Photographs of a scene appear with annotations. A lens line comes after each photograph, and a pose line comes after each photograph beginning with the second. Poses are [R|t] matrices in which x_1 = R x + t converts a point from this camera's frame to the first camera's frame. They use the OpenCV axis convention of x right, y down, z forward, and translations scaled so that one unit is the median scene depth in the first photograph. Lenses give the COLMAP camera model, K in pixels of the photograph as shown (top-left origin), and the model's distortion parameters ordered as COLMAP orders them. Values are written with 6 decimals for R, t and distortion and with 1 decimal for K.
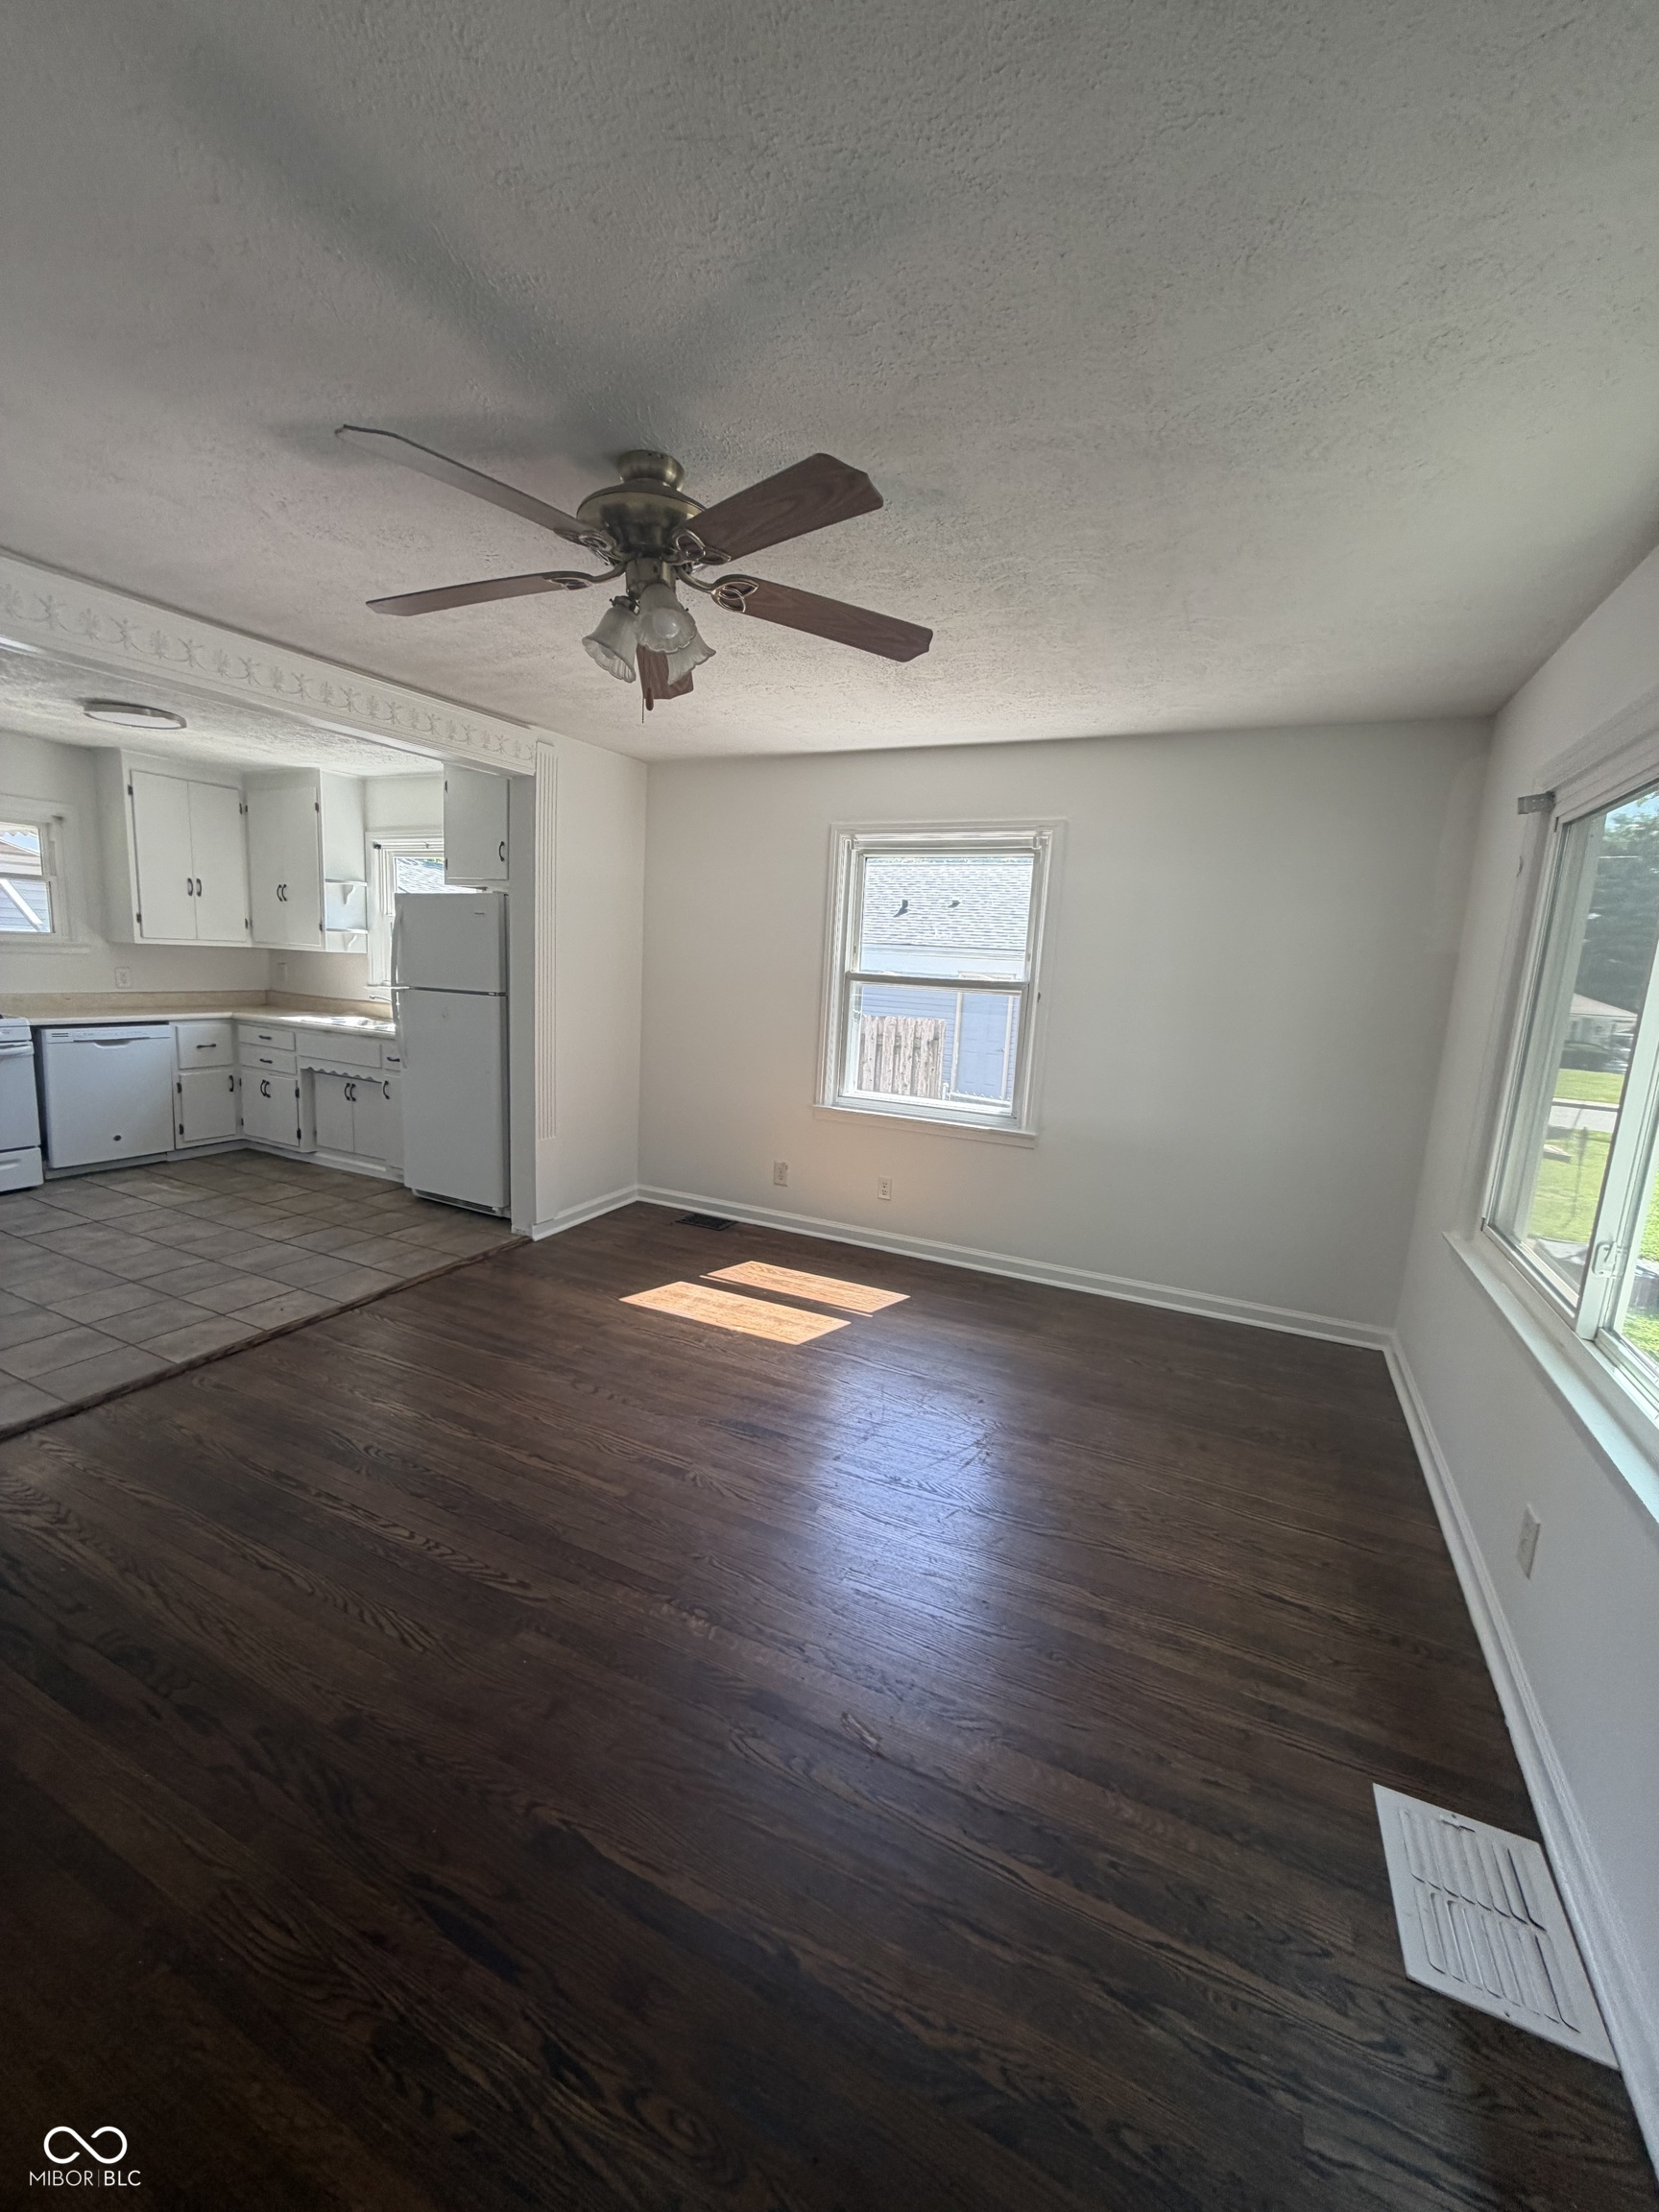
lens RADIAL K [[884.4, 0, 833.0], [0, 884.4, 1099.2], [0, 0, 1]] dist [-0.000149, 0.000206]
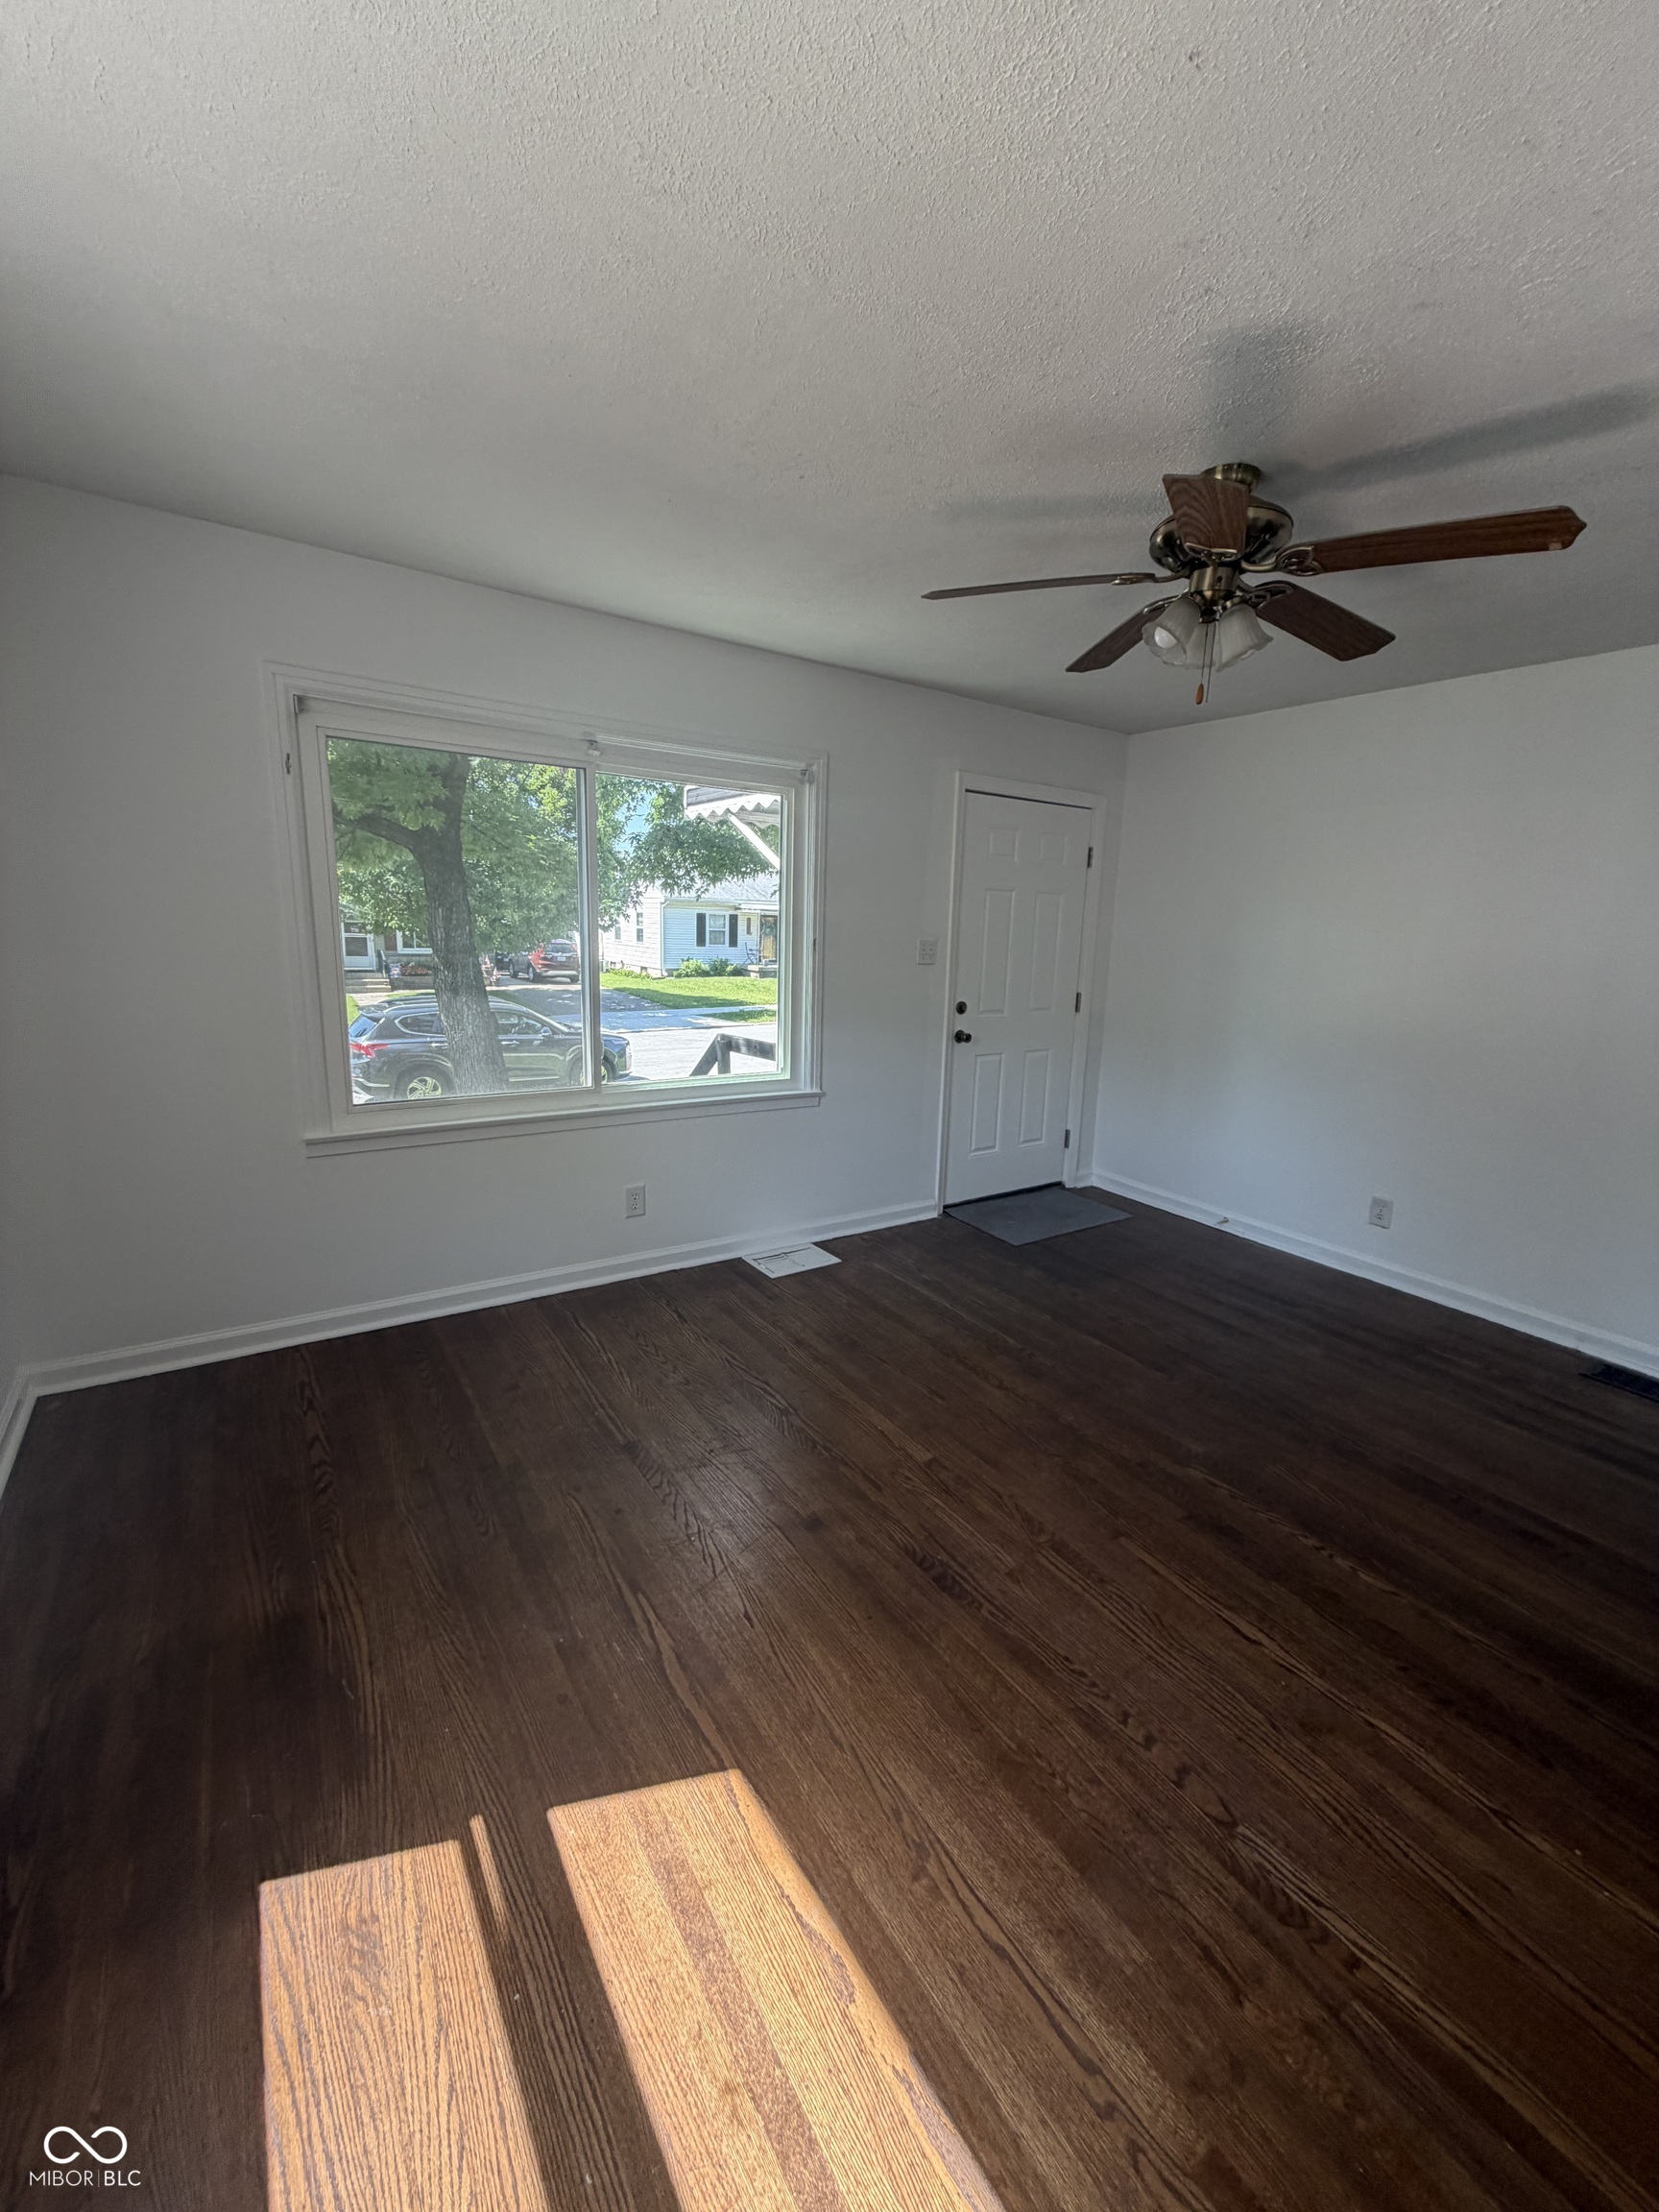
lens RADIAL K [[884.4, 0, 829.6], [0, 884.4, 1095.9], [0, 0, 1]] dist [-0.000149, 0.000206]
pose [[-0.854107, -0.181620, 0.487356, -0.157079], [0.002109, 0.935830, 0.352446, -0.132823], [-0.520094, 0.302054, -0.798916, 0.808803]]
